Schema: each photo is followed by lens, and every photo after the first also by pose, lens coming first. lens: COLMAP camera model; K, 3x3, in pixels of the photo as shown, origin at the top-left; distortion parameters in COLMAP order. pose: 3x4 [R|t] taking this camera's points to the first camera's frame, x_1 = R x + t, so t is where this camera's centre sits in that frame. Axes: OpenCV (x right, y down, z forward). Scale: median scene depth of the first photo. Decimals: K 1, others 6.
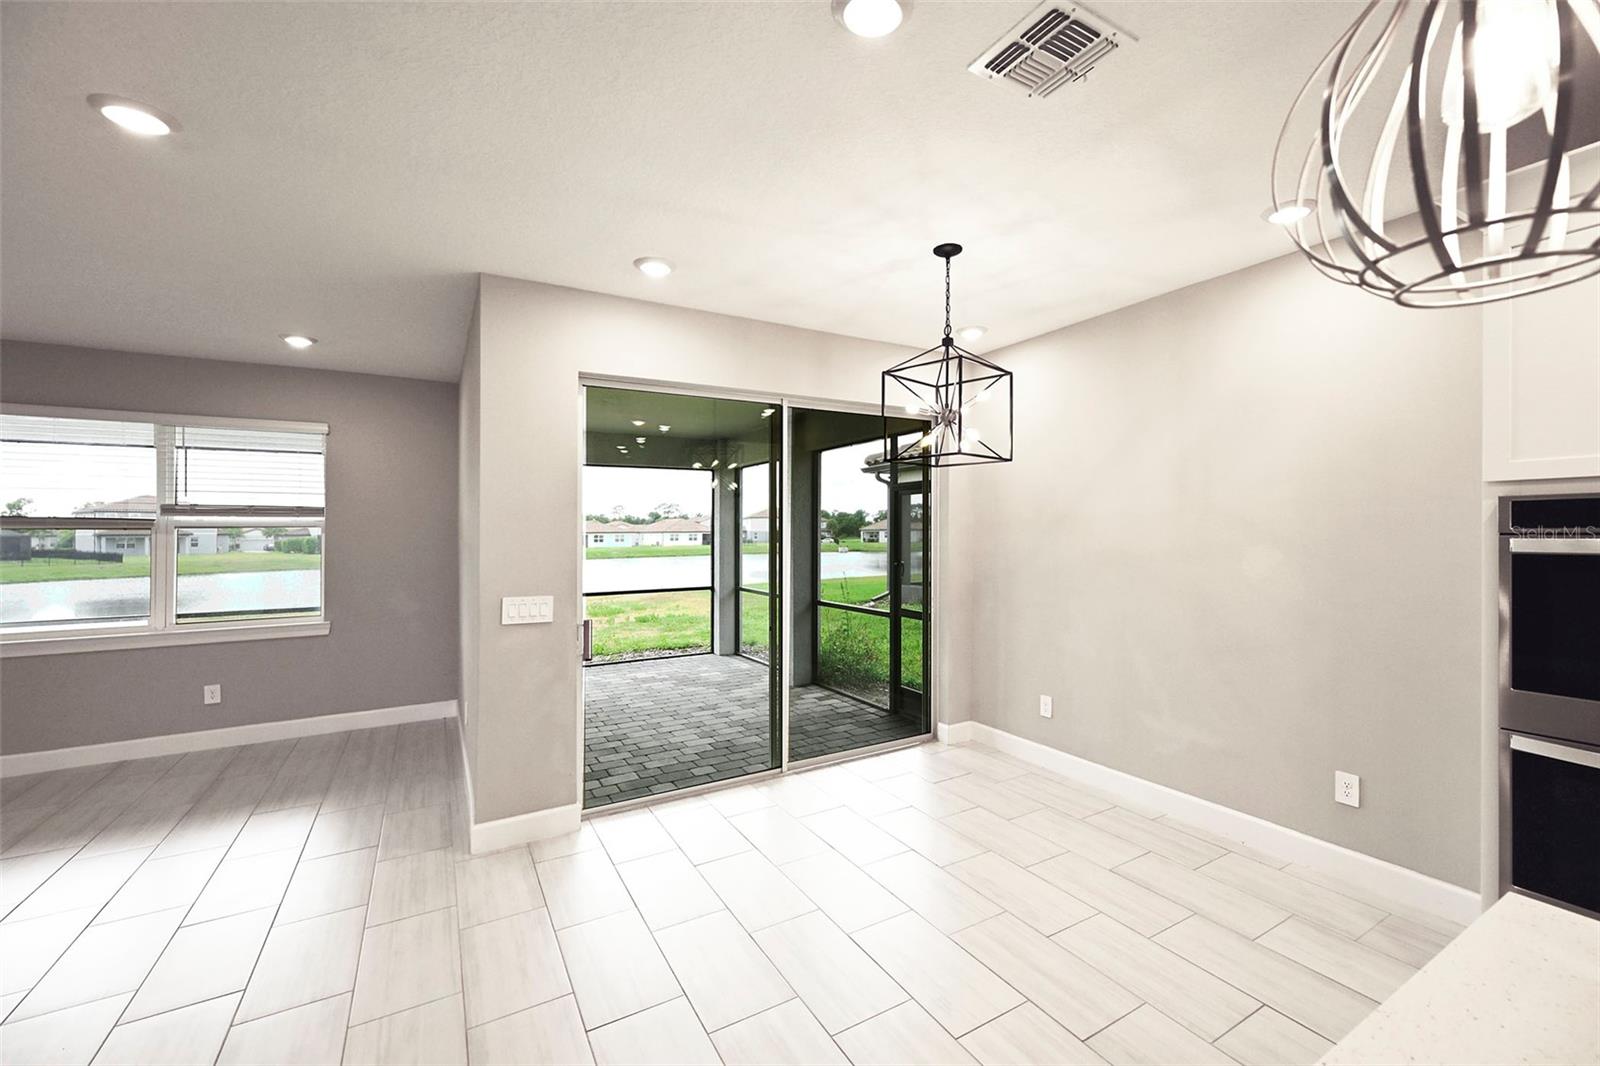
lens RADIAL K [[651.4, 0, 820.4], [0, 651.4, 526.3], [0, 0, 1]] dist [0.003665, -0.001142]
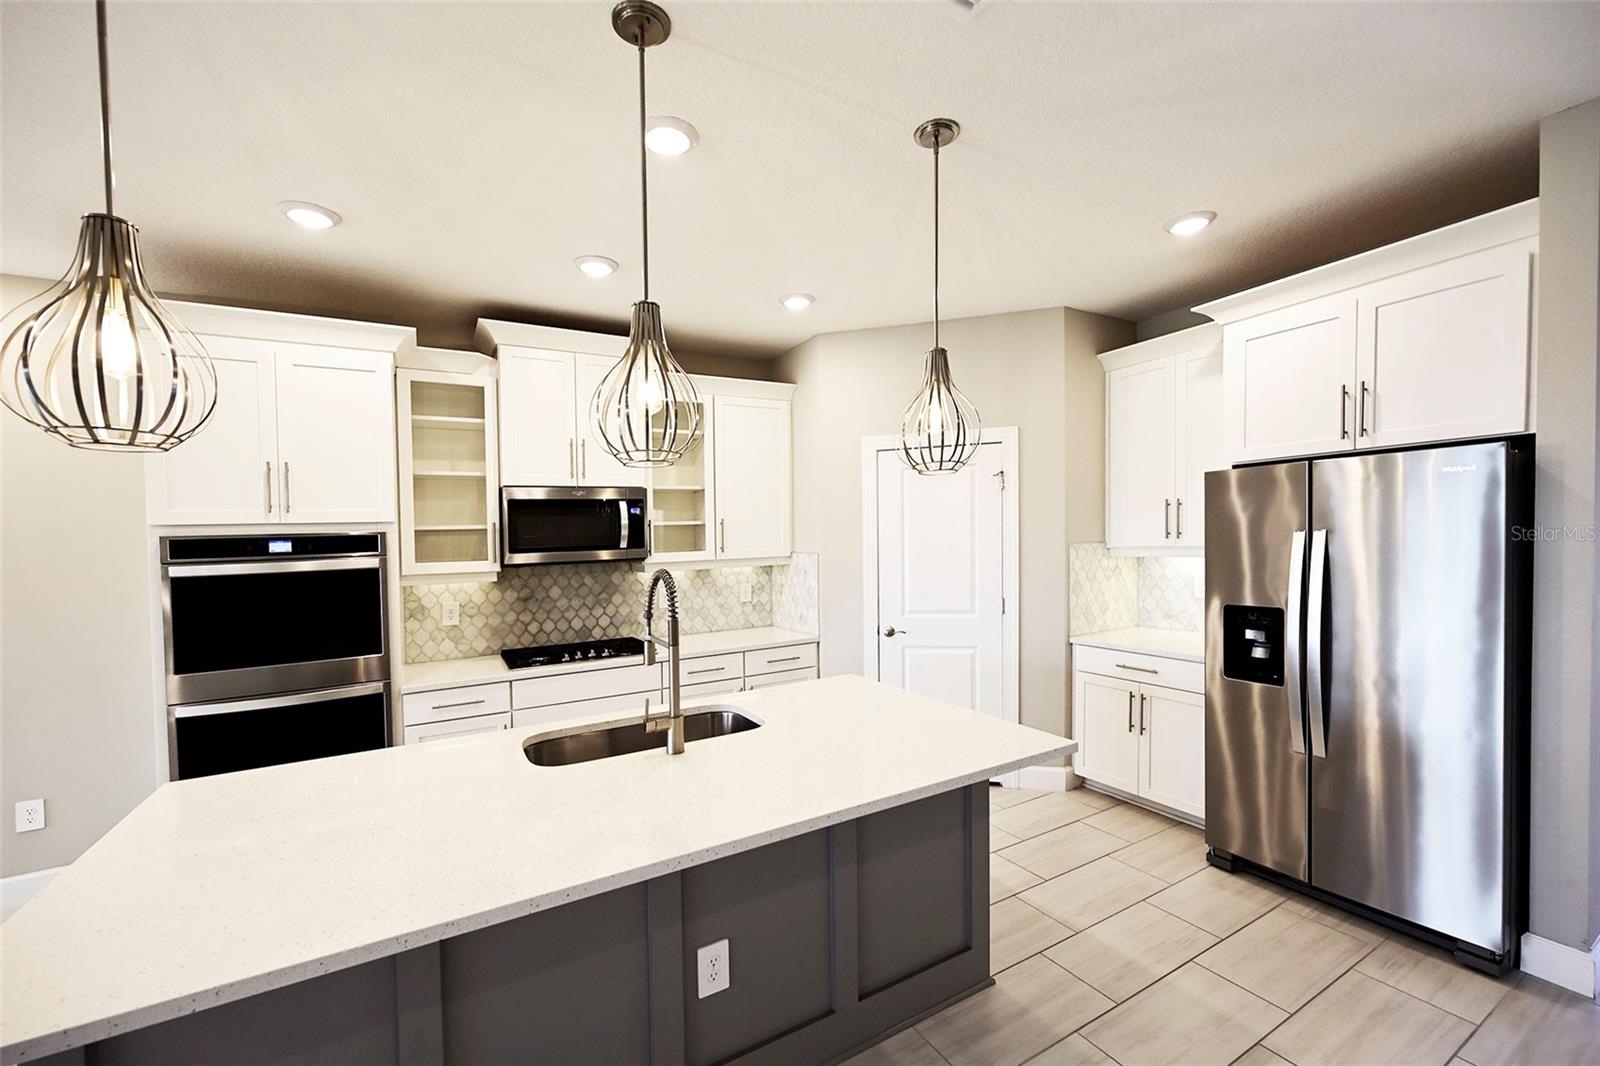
lens RADIAL K [[651.4, 0, 807.3], [0, 651.4, 542.1], [0, 0, 1]] dist [0.003665, -0.001142]
pose [[0.007436, -0.004584, 0.999962, -0.285539], [0.024495, 0.999690, 0.004400, -0.005921], [-0.999672, 0.024462, 0.007546, -0.328344]]
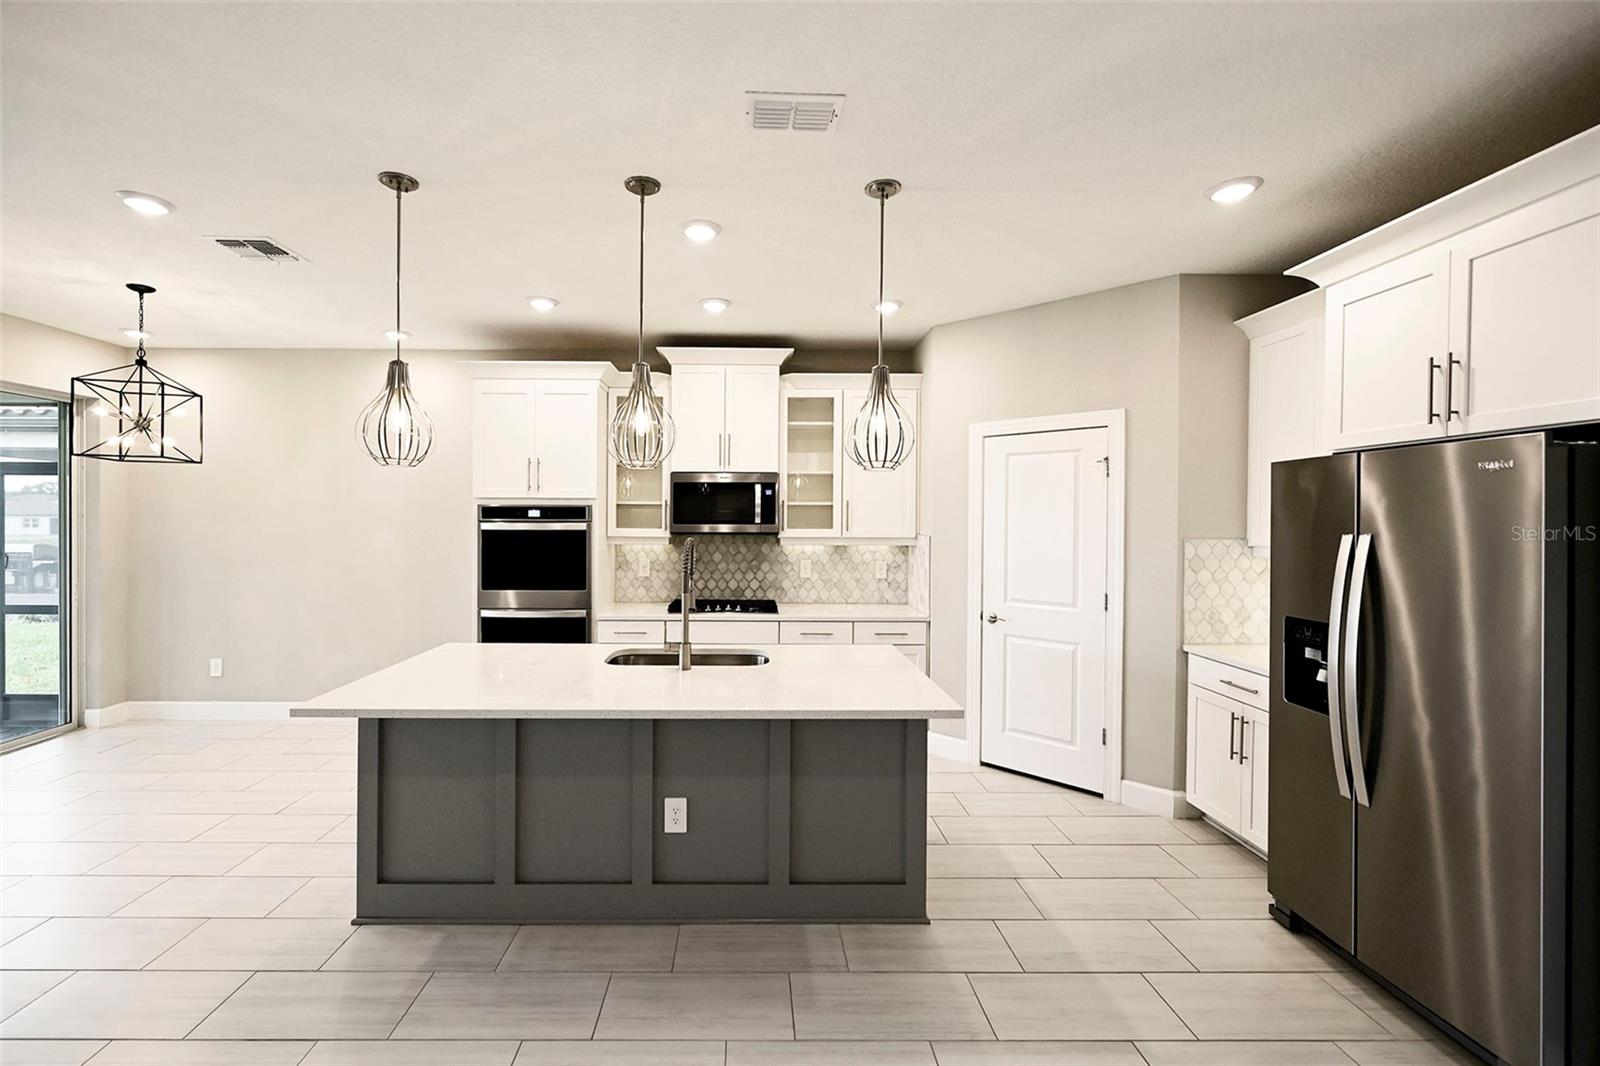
lens RADIAL K [[702.5, 0, 740.2], [0, 702.5, 519.6], [0, 0, 1]] dist [0.011756, -0.000865]
pose [[0.524839, 0.004773, 0.851188, -0.495799], [-0.013620, 0.999903, 0.002791, -0.012337], [-0.851093, -0.013058, 0.524853, -0.944862]]
